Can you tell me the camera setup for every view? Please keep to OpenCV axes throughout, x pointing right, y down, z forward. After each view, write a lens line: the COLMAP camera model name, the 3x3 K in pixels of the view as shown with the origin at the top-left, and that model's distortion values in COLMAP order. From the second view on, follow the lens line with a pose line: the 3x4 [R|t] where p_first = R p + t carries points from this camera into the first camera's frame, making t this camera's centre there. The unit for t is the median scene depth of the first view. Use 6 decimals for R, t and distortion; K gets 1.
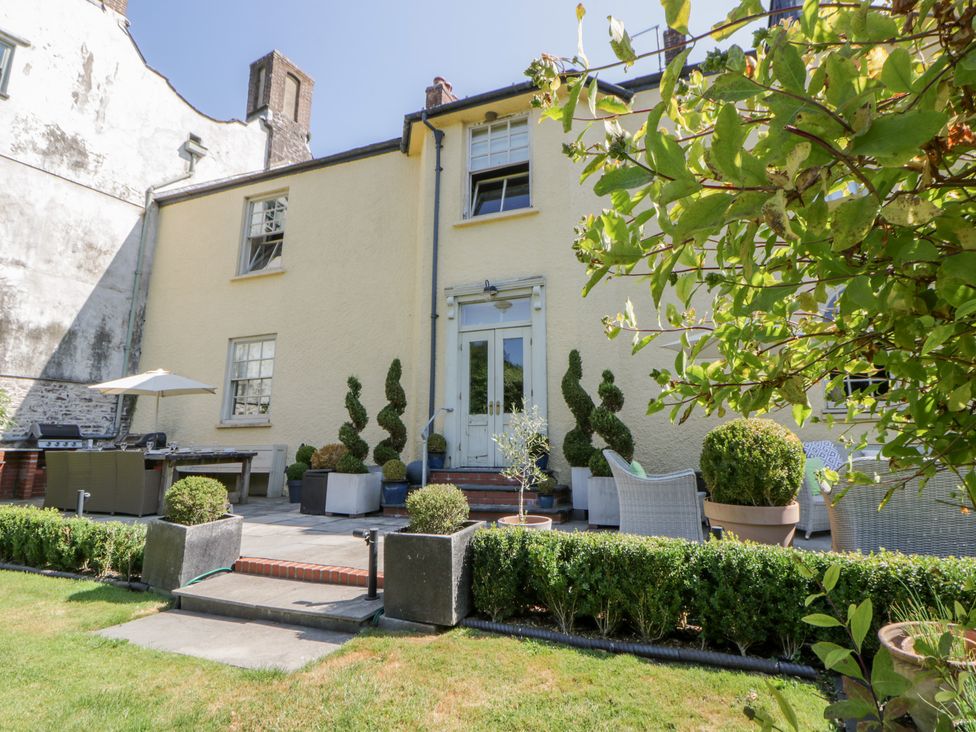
lens RADIAL K [[510.8, 0, 509.9], [0, 510.8, 339.0], [0, 0, 1]] dist [-0.002793, -0.011642]
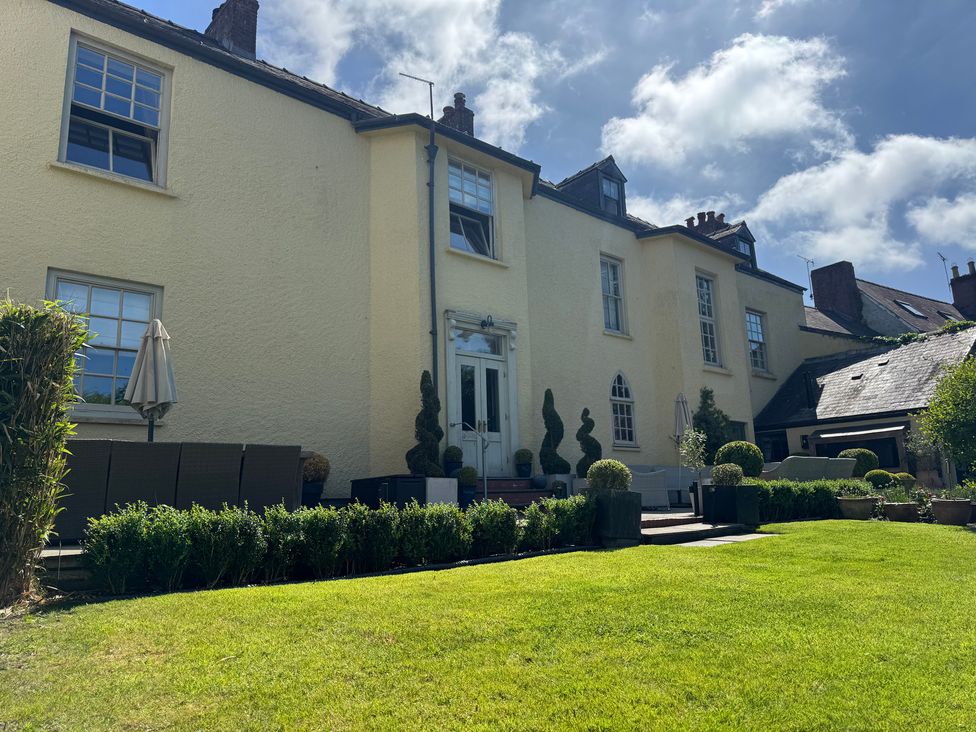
lens RADIAL K [[693.5, 0, 488.0], [0, 693.5, 366.0], [0, 0, 1]] dist [0.064884, -0.001269]
pose [[0.461128, 0.163348, 0.872169, -1.026351], [-0.153924, 0.982734, -0.102673, 0.116109], [-0.873881, -0.086903, 0.478309, 0.183721]]
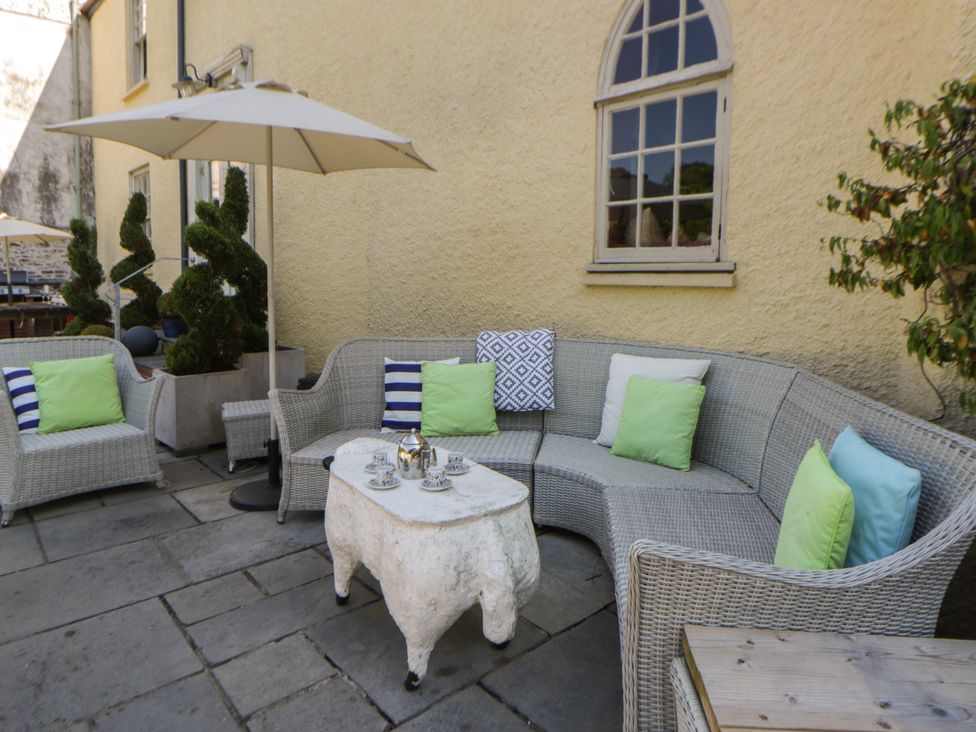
lens RADIAL K [[621.8, 0, 517.1], [0, 621.8, 321.8], [0, 0, 1]] dist [-0.001784, -0.007752]
pose [[0.911798, 0.042764, -0.408406, 0.504213], [0.068360, 0.964877, 0.253652, 0.022768], [0.404908, -0.259198, 0.876850, 0.285653]]
